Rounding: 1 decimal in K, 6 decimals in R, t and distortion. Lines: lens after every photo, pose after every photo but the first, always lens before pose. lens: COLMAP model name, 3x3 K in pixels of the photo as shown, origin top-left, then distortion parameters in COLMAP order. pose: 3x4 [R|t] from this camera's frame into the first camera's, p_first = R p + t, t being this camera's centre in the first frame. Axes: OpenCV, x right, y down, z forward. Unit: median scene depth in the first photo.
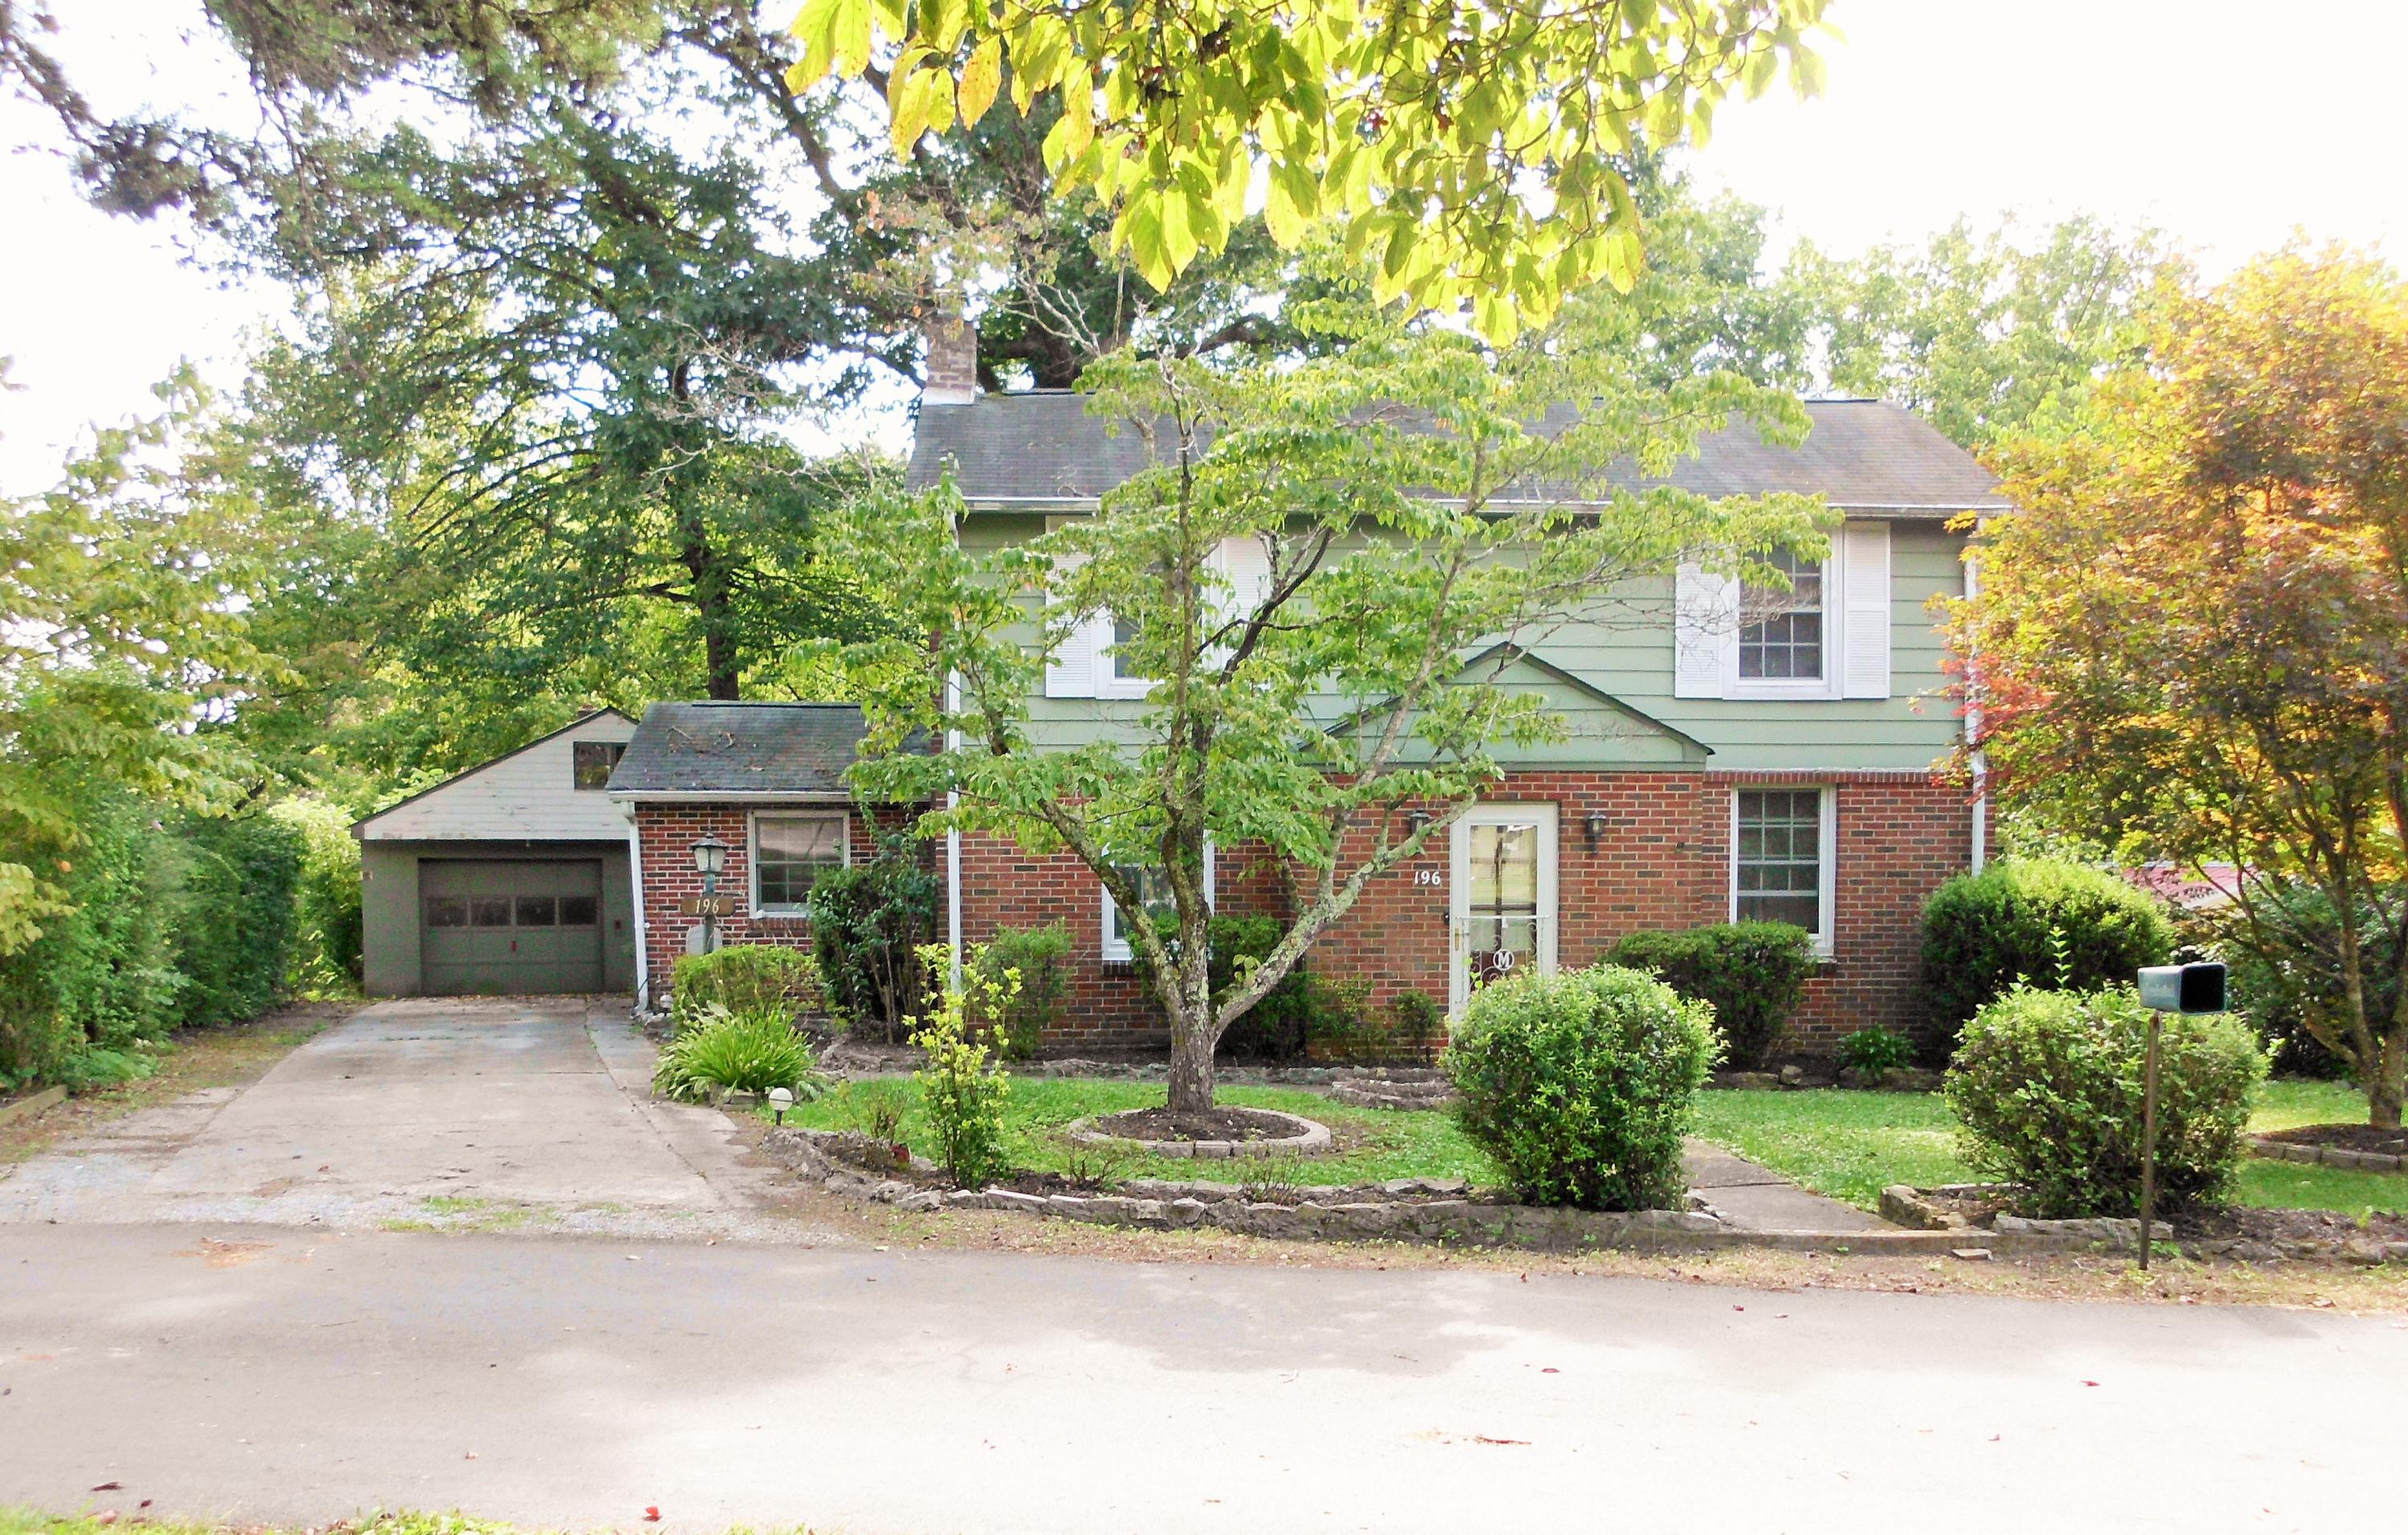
lens RADIAL K [[2053.8, 0, 1204.3], [0, 2053.8, 849.4], [0, 0, 1]] dist [0.008556, -0.000378]
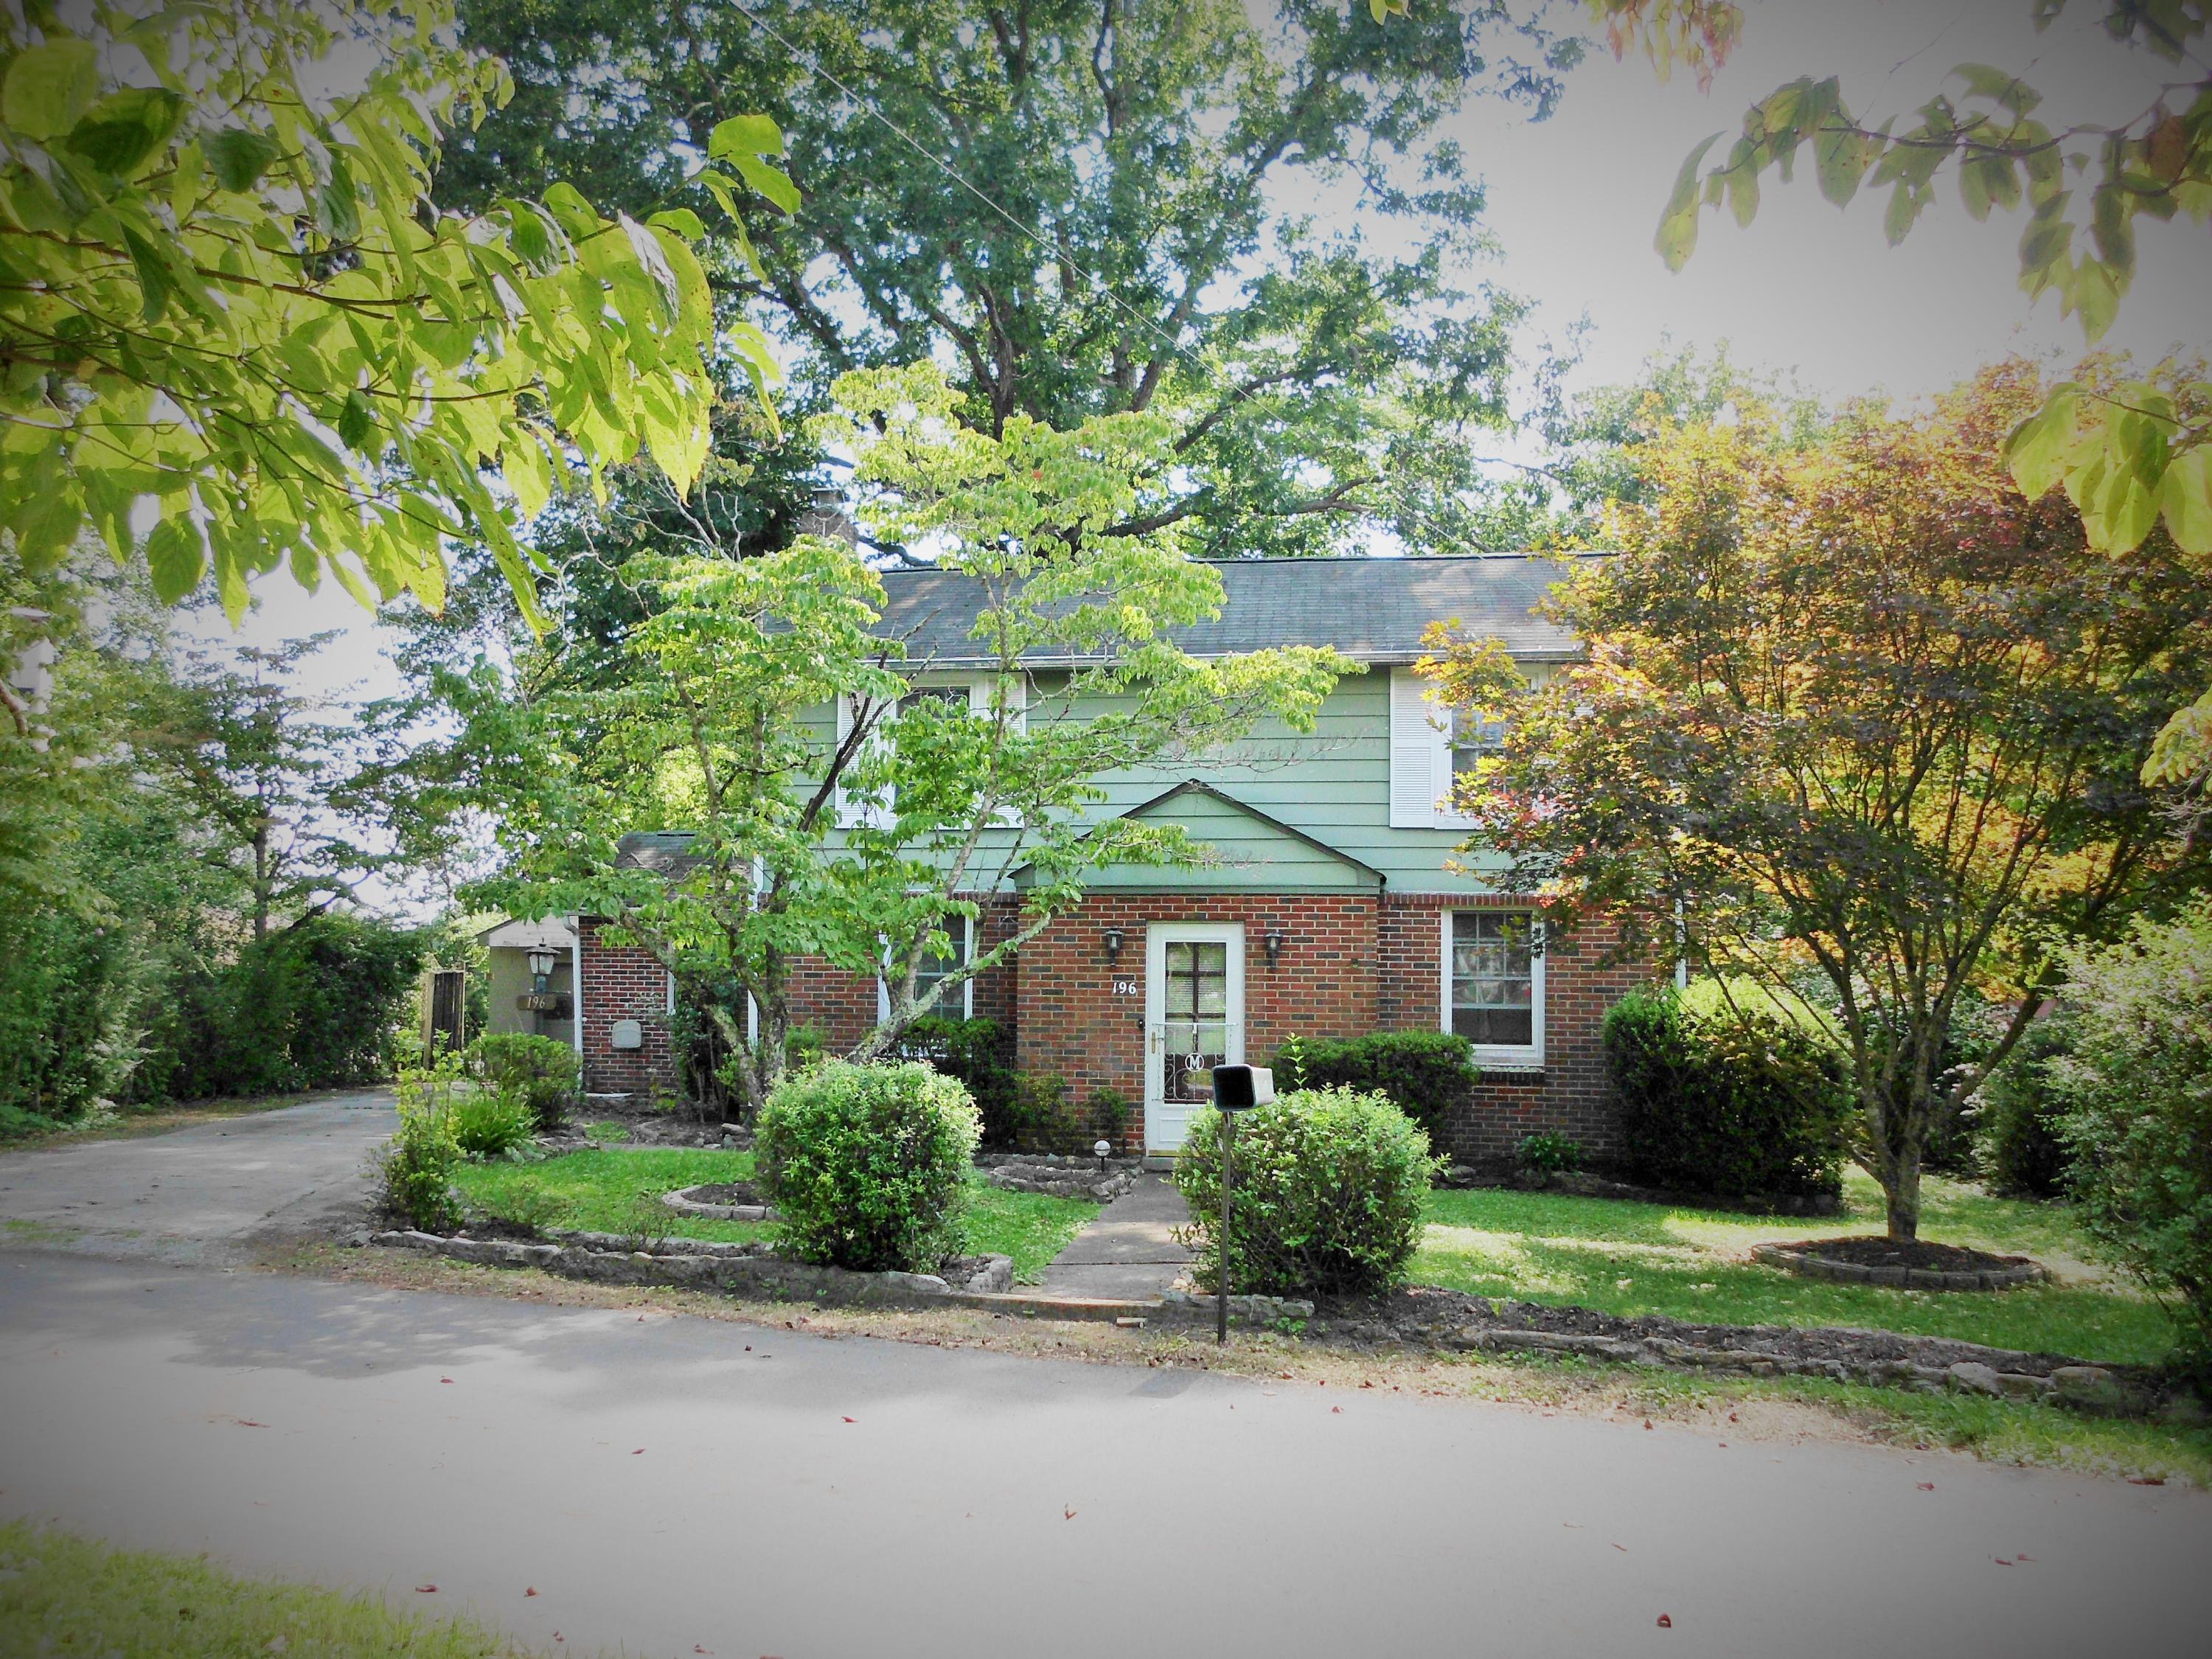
lens RADIAL K [[1852.0, 0, 1106.0], [0, 1852.0, 829.5], [0, 0, 1]] dist [-0.001603, 0.000683]
pose [[0.974657, -0.008023, -0.223559, 0.557623], [-0.008779, 0.997215, -0.074061, 0.004091], [0.223530, 0.074147, 0.971873, -0.000855]]
